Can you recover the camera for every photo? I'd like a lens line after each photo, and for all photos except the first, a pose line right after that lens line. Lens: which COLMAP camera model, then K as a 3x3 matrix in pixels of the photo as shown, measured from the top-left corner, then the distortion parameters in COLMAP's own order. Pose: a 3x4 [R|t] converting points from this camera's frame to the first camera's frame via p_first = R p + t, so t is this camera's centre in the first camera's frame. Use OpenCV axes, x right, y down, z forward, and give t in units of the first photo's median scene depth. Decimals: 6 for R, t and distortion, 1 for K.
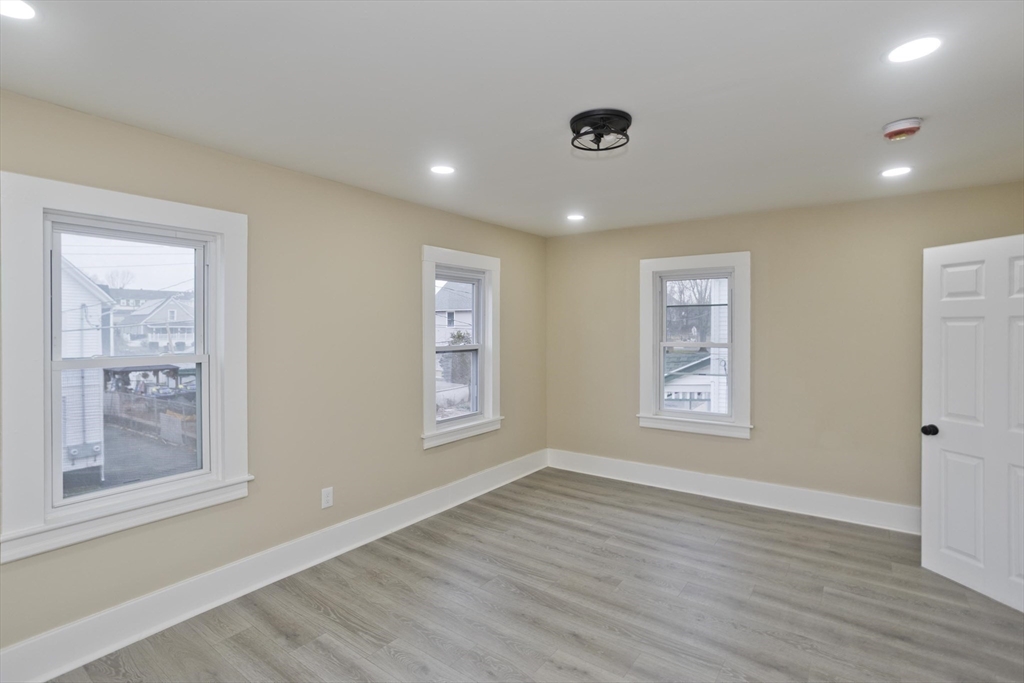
lens RADIAL K [[496.3, 0, 519.1], [0, 496.3, 320.5], [0, 0, 1]] dist [-0.048739, 0.030979]
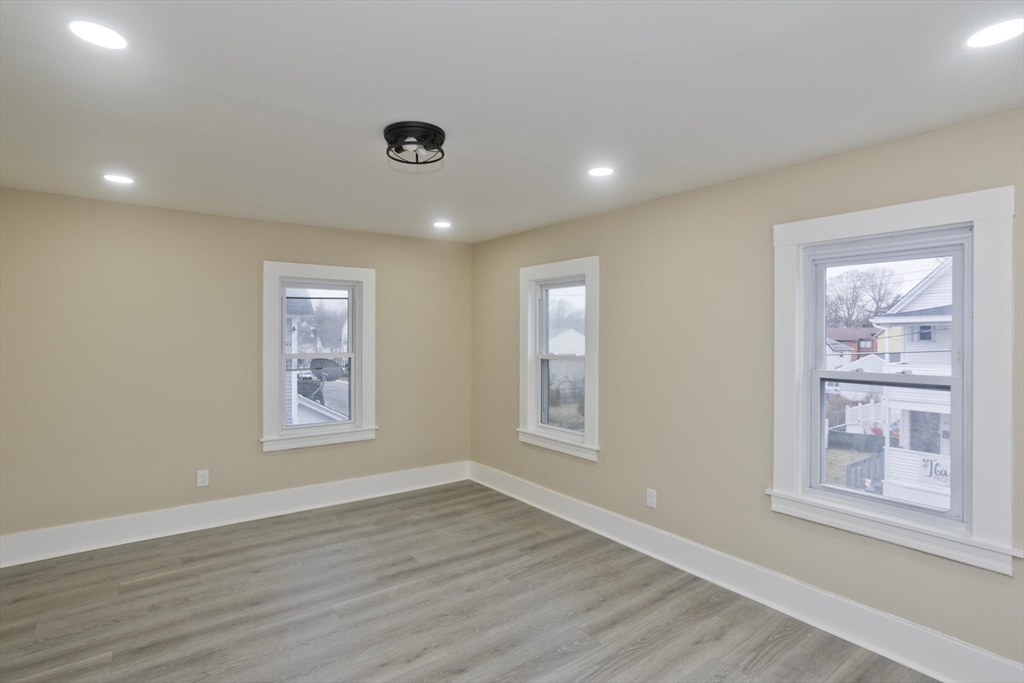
lens RADIAL K [[501.1, 0, 498.0], [0, 501.1, 333.1], [0, 0, 1]] dist [-0.069294, 0.045916]
pose [[-0.320885, -0.008007, -0.947084, 0.906515], [0.007175, 0.999915, -0.010885, 0.013816], [0.947091, -0.010288, -0.320800, 1.272226]]
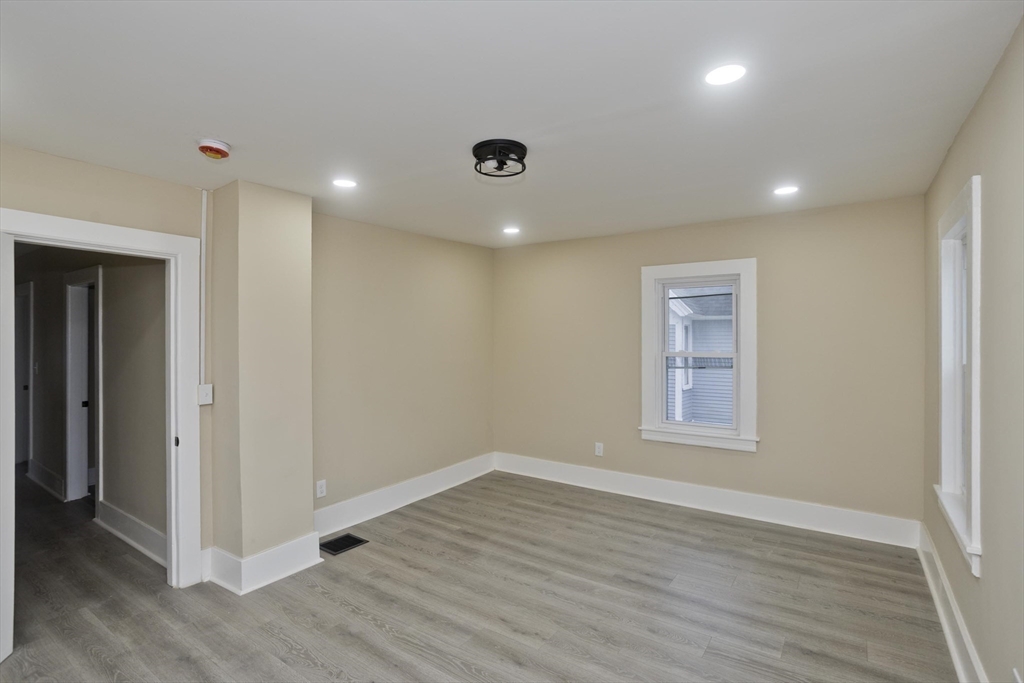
lens RADIAL K [[493.2, 0, 512.0], [0, 493.2, 341.5], [0, 0, 1]] dist [-0.000716, 0.000264]
pose [[-0.999790, 0.003688, -0.020152, 0.135854], [0.003618, 0.999987, 0.003502, 0.014875], [0.020164, 0.003429, -0.999791, 1.814257]]
